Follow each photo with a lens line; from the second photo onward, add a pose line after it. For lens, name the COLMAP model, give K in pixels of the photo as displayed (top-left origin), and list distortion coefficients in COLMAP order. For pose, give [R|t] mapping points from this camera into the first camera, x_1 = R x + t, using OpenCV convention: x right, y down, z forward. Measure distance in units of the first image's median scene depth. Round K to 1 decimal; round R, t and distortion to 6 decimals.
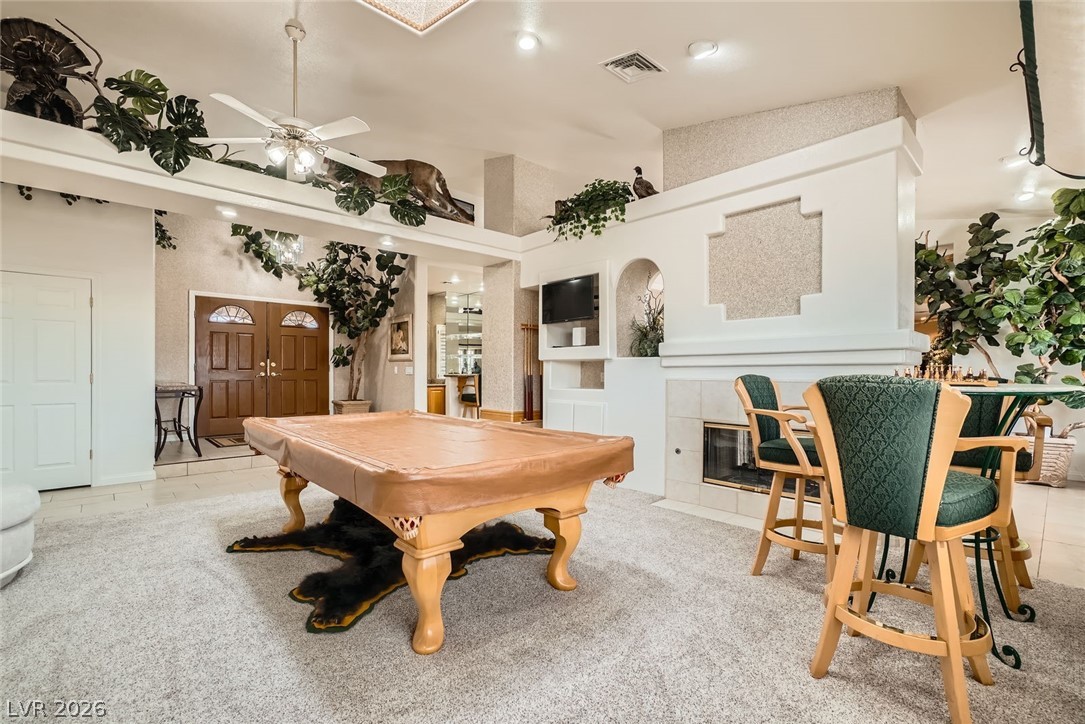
lens RADIAL K [[483.2, 0, 543.0], [0, 483.2, 367.1], [0, 0, 1]] dist [0.001397, 0.000700]
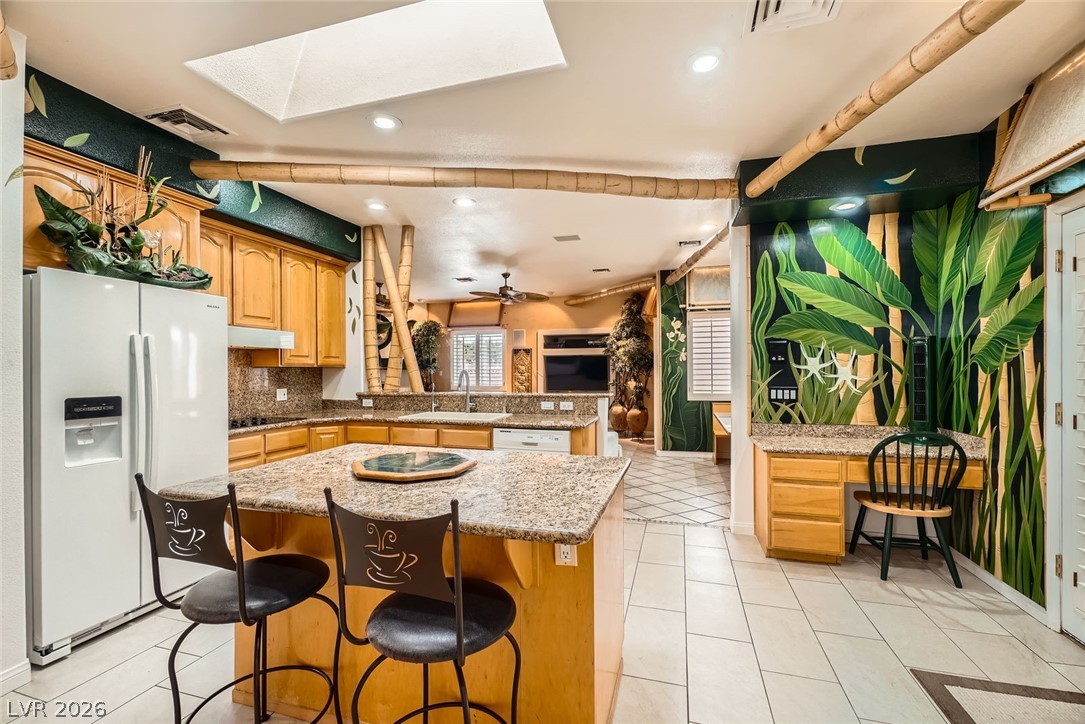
lens RADIAL K [[483.2, 0, 544.8], [0, 483.2, 368.1], [0, 0, 1]] dist [0.001397, 0.000700]
pose [[0.846690, -0.006201, 0.532051, 0.387062], [0.006320, 0.999979, 0.001598, -0.000131], [-0.532049, 0.002009, 0.846711, 0.510271]]
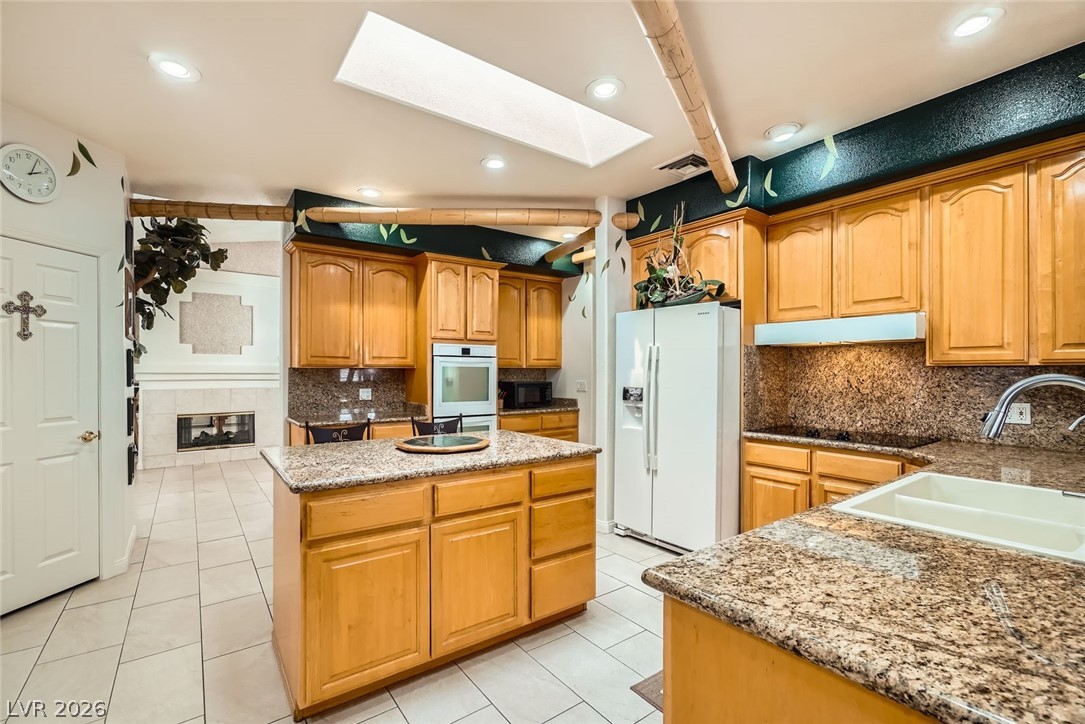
lens RADIAL K [[483.2, 0, 548.5], [0, 483.2, 367.5], [0, 0, 1]] dist [0.001397, 0.000700]
pose [[-0.102099, -0.011359, -0.994709, 0.612149], [0.001807, 0.999931, -0.011604, 0.001185], [0.994773, -0.002982, -0.102072, 0.711681]]
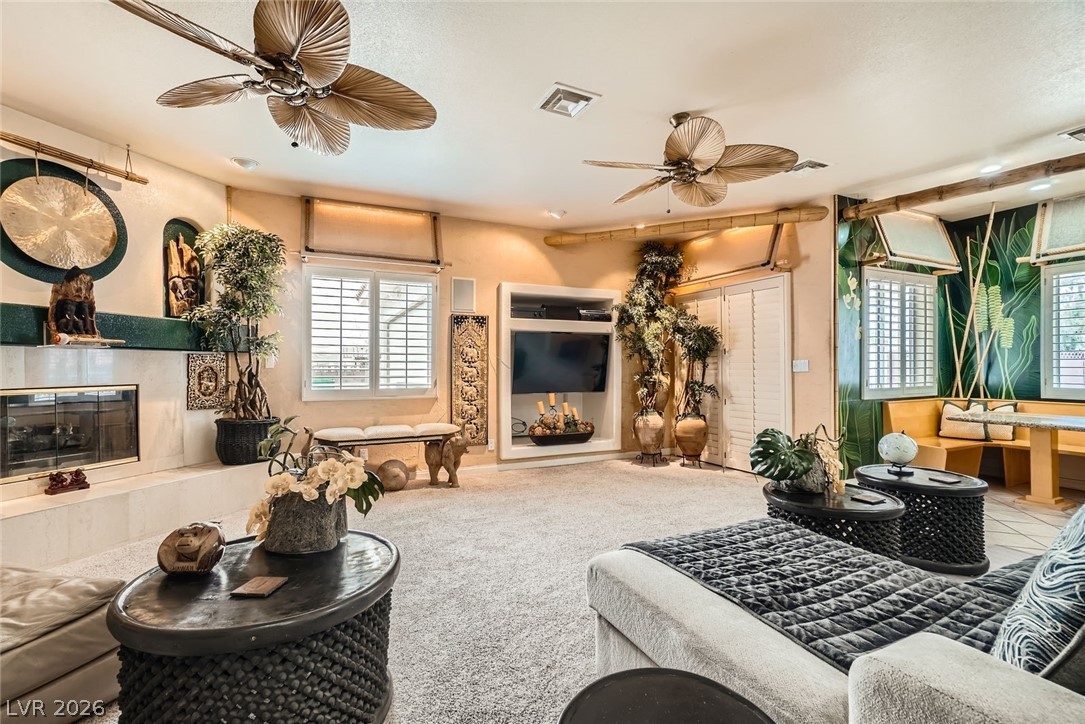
lens RADIAL K [[483.2, 0, 541.3], [0, 483.2, 365.5], [0, 0, 1]] dist [0.001397, 0.000700]
pose [[0.274141, 0.000401, 0.961689, 0.399843], [0.003490, 0.999993, -0.001412, 0.011248], [-0.961683, 0.003743, 0.274138, 0.976001]]
